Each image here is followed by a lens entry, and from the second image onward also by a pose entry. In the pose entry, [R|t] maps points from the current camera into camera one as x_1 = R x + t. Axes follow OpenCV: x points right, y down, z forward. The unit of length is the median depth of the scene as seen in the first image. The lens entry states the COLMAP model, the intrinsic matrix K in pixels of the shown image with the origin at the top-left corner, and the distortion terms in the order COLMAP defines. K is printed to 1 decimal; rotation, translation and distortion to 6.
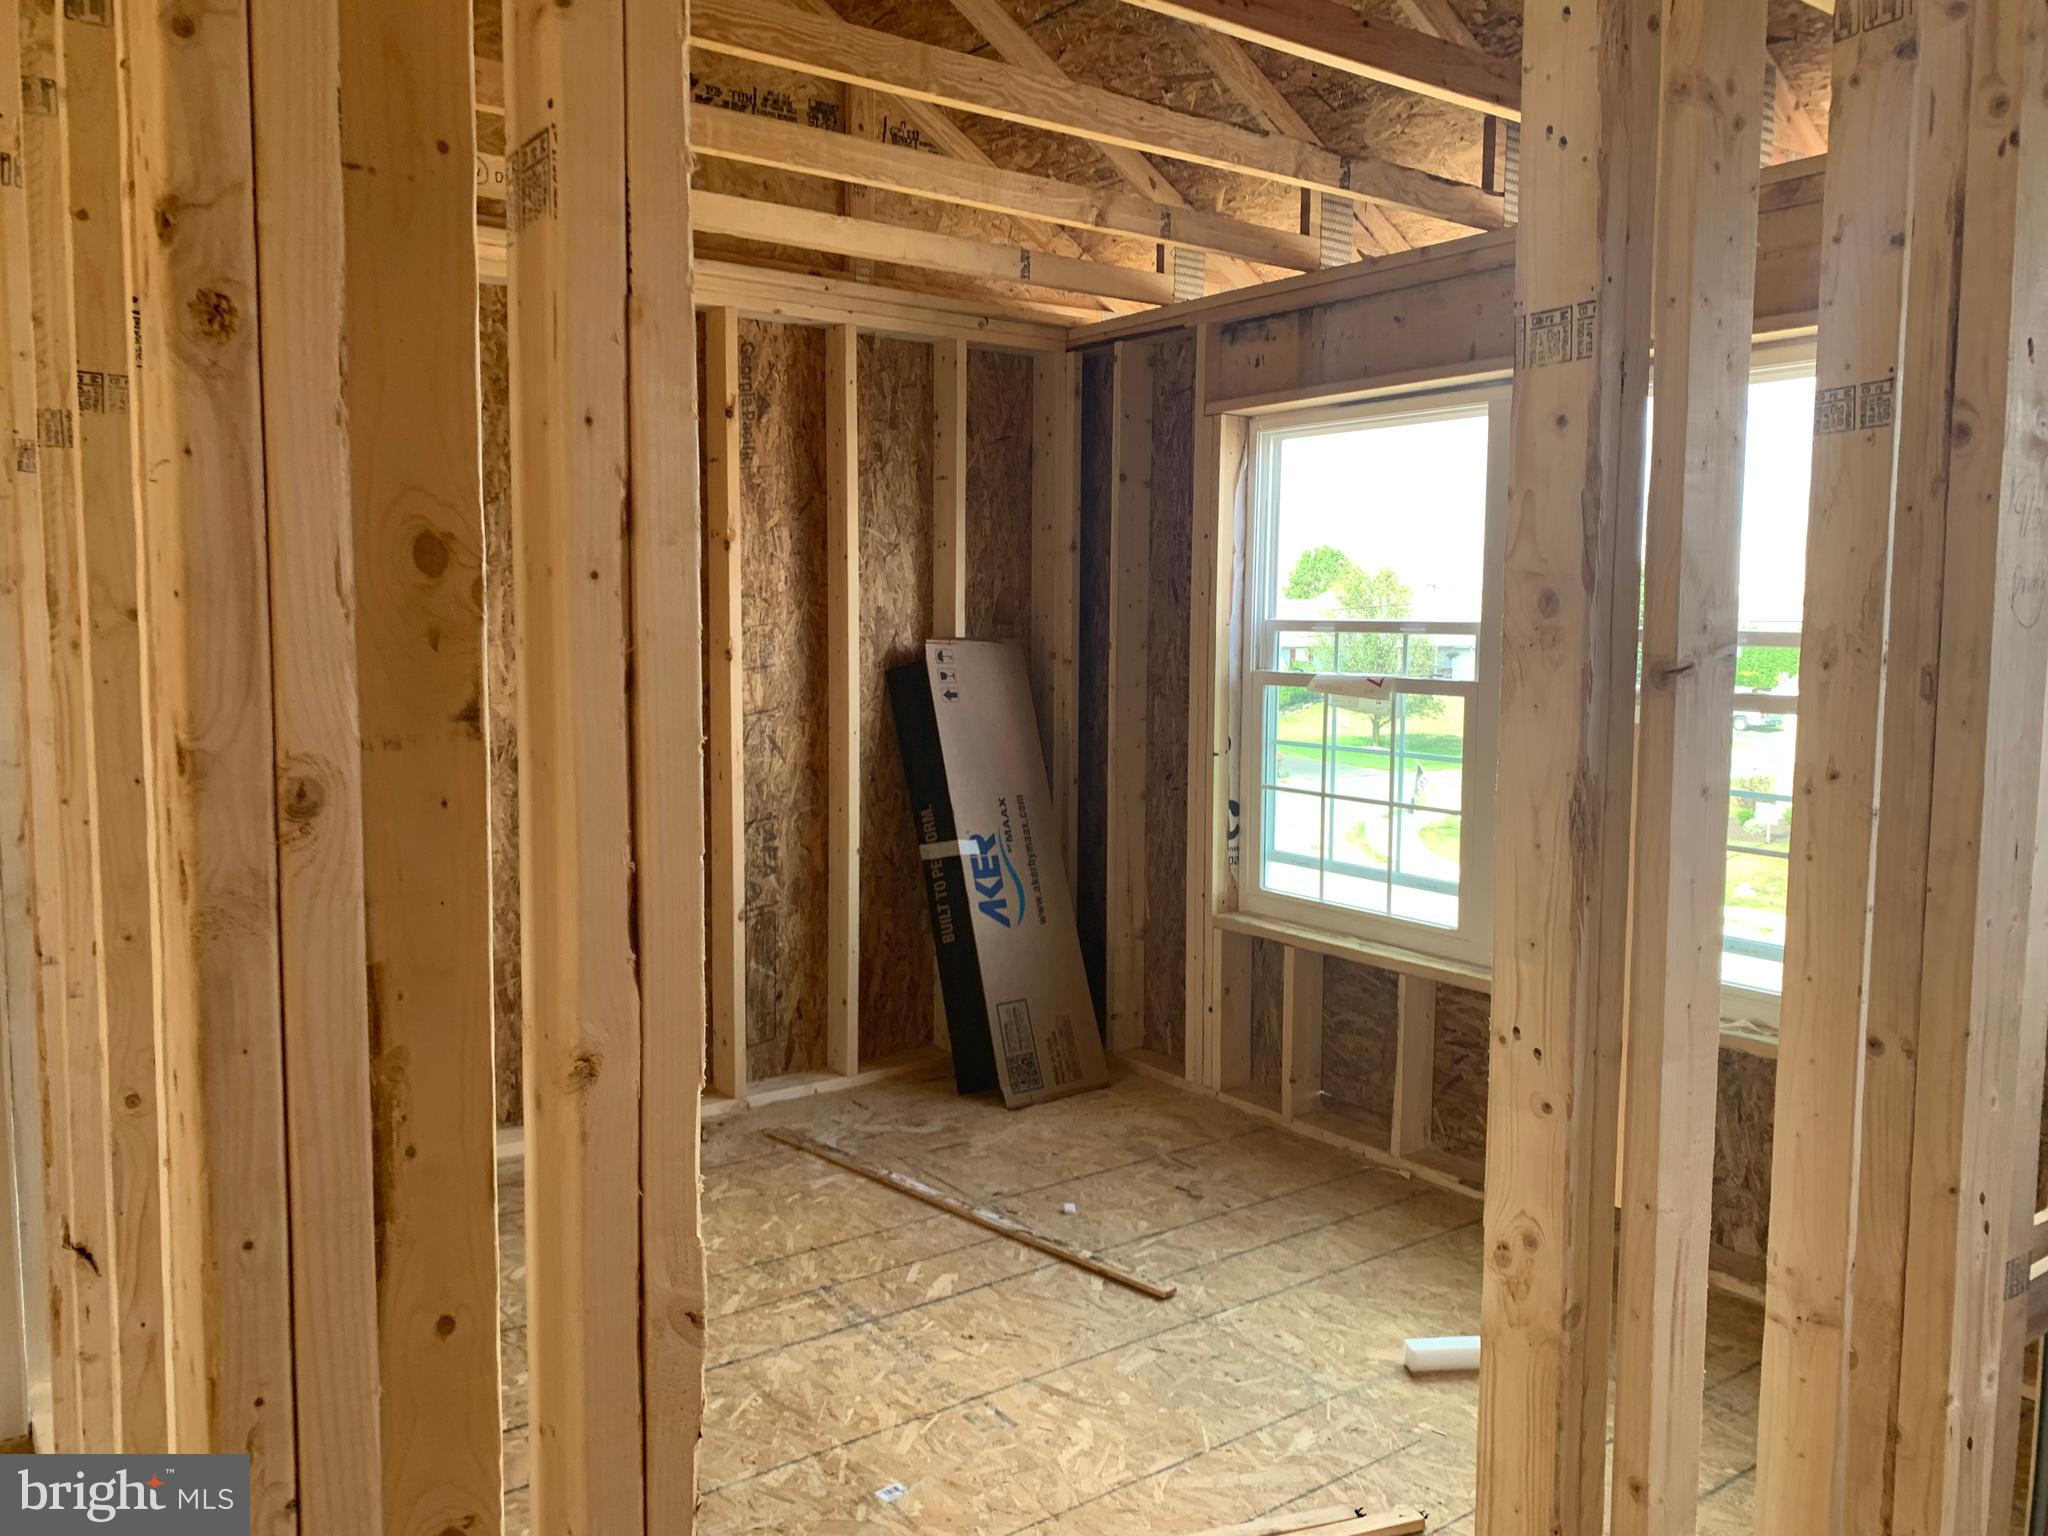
lens RADIAL K [[1594.6, 0, 1030.3], [0, 1594.6, 757.3], [0, 0, 1]] dist [0.007155, 0.000884]
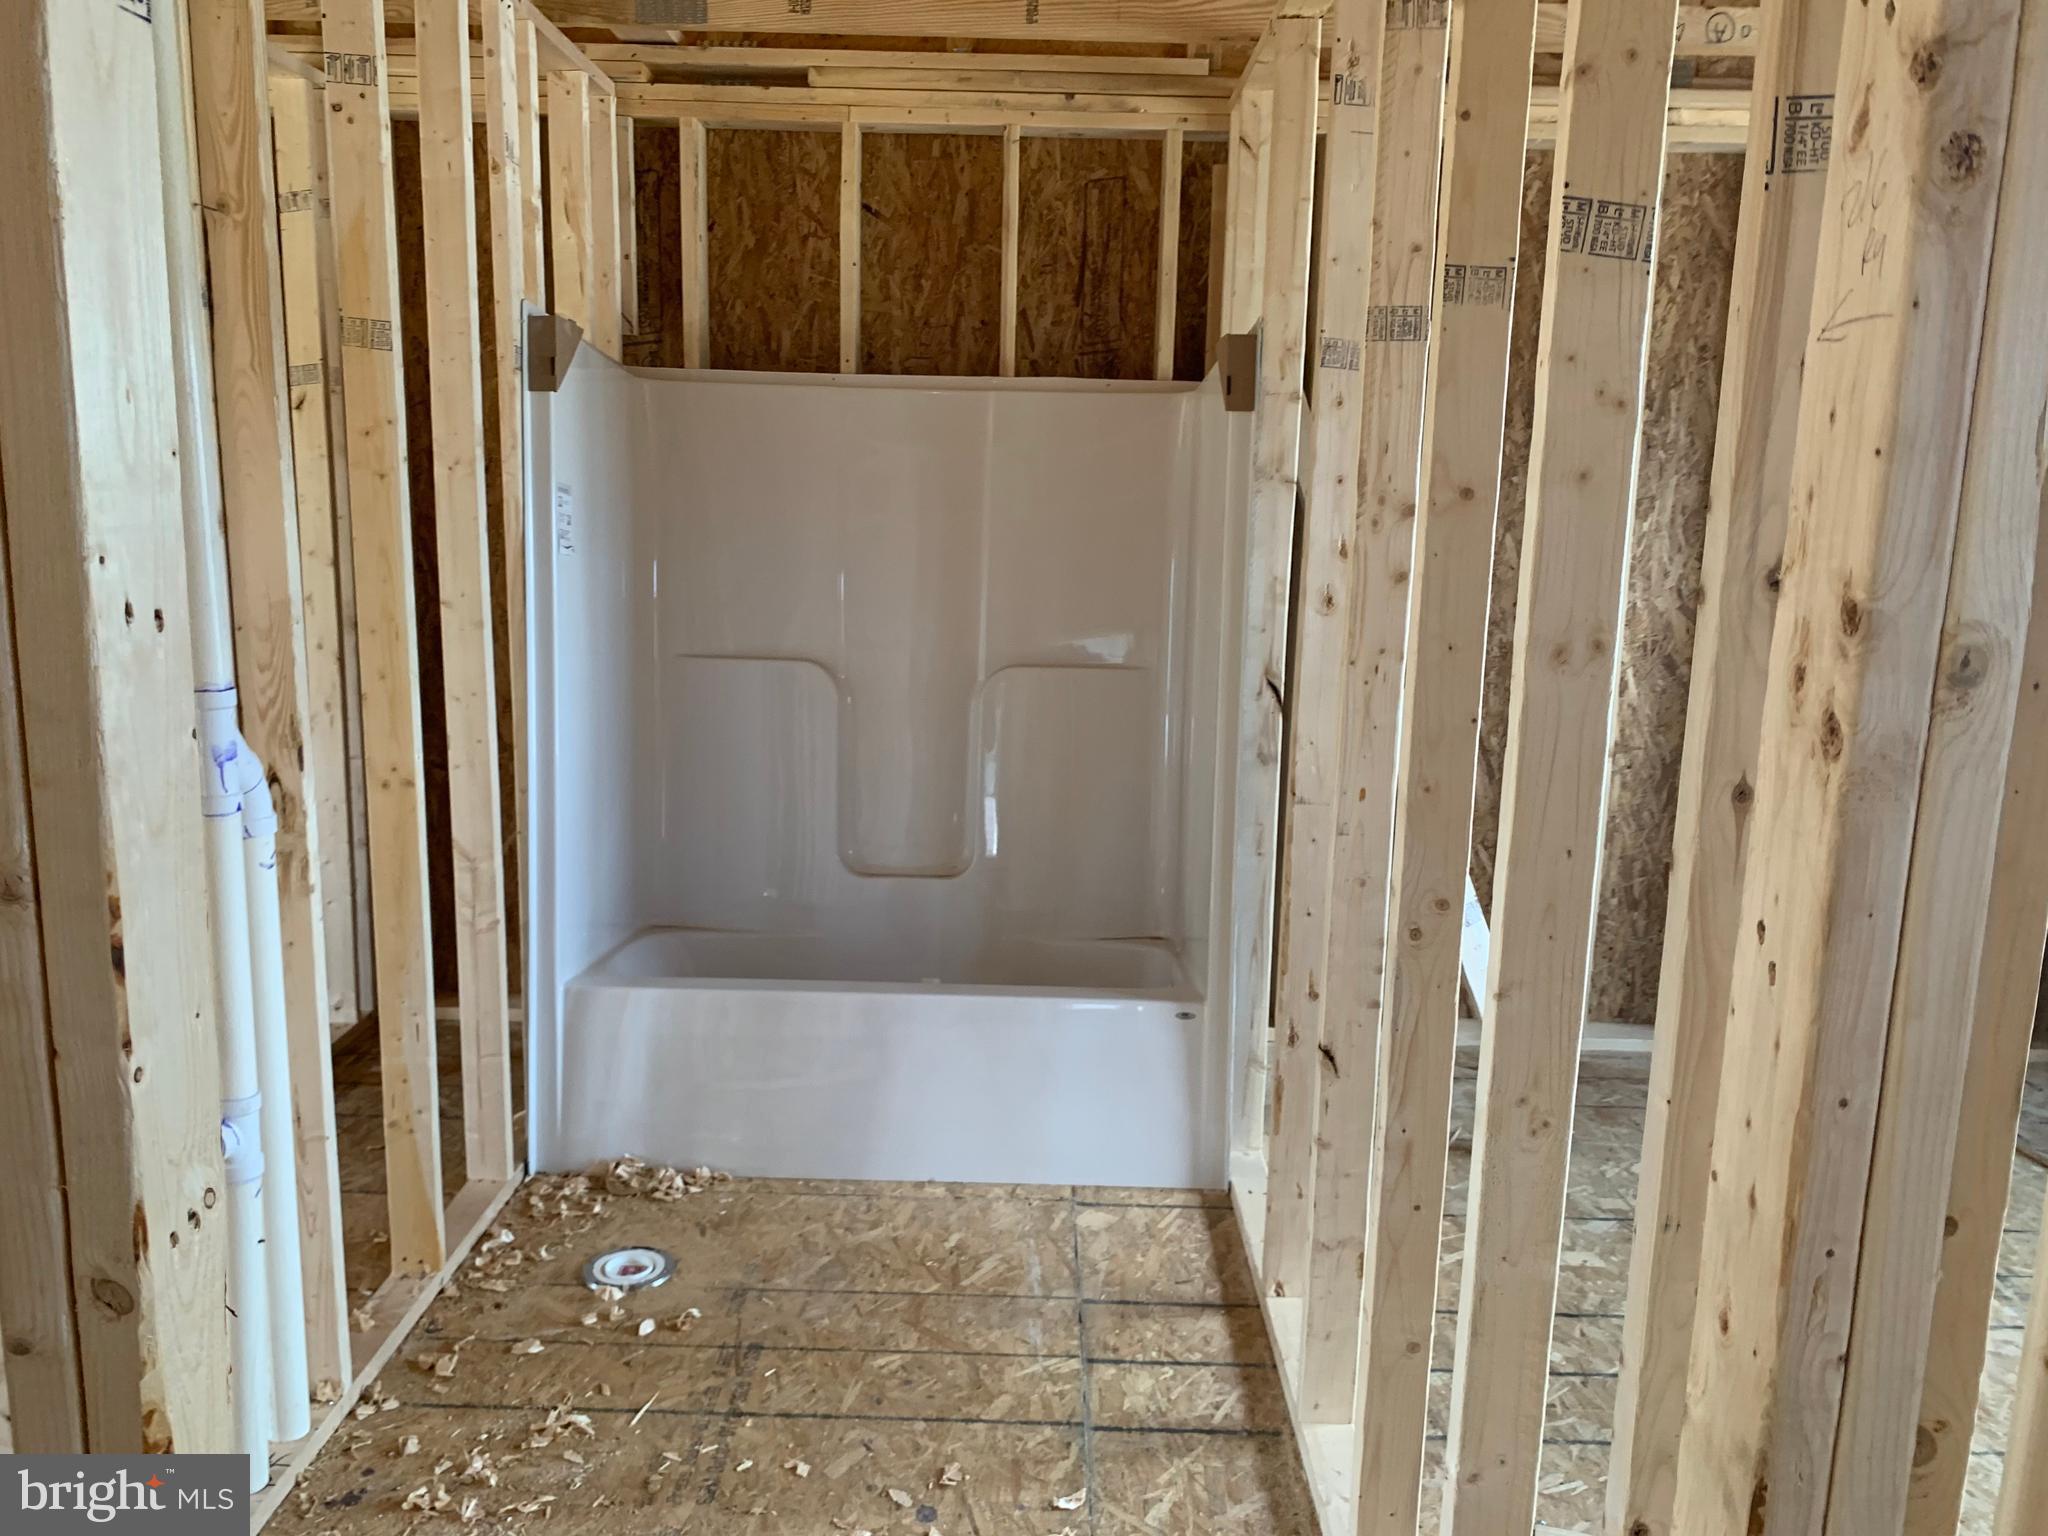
lens RADIAL K [[1587.8, 0, 1021.6], [0, 1587.8, 782.1], [0, 0, 1]] dist [0.041272, -0.059571]
pose [[0.791679, 0.118710, -0.599293, -0.320120], [-0.070110, 0.992113, 0.103905, 0.034254], [0.606902, -0.040244, 0.793758, -0.117482]]
